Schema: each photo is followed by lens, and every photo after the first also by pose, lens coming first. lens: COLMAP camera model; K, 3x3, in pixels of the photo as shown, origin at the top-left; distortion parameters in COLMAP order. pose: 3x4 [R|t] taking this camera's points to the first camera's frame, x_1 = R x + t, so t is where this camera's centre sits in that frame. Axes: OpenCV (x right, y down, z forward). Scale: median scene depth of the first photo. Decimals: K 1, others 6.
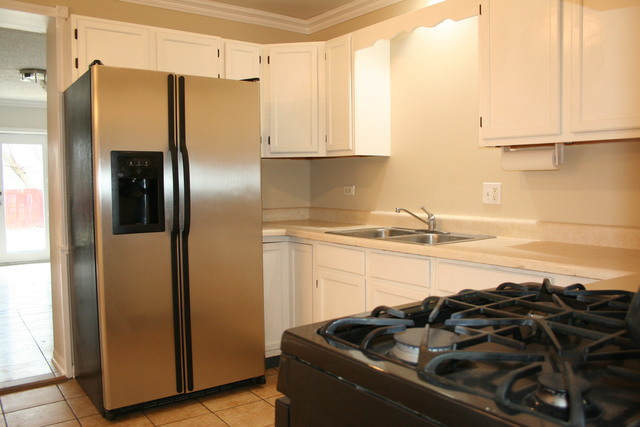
lens RADIAL K [[538.1, 0, 319.8], [0, 538.1, 214.5], [0, 0, 1]] dist [-0.133106, 0.098399]
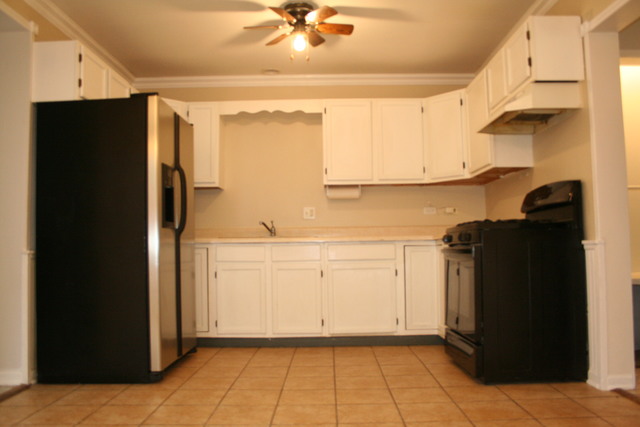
lens RADIAL K [[538.1, 0, 320.3], [0, 538.1, 214.1], [0, 0, 1]] dist [-0.133106, 0.098399]
pose [[0.592089, 0.036905, 0.805027, -1.072082], [0.063446, 0.993715, -0.092219, 0.128823], [-0.803371, 0.105678, 0.586027, -0.055670]]
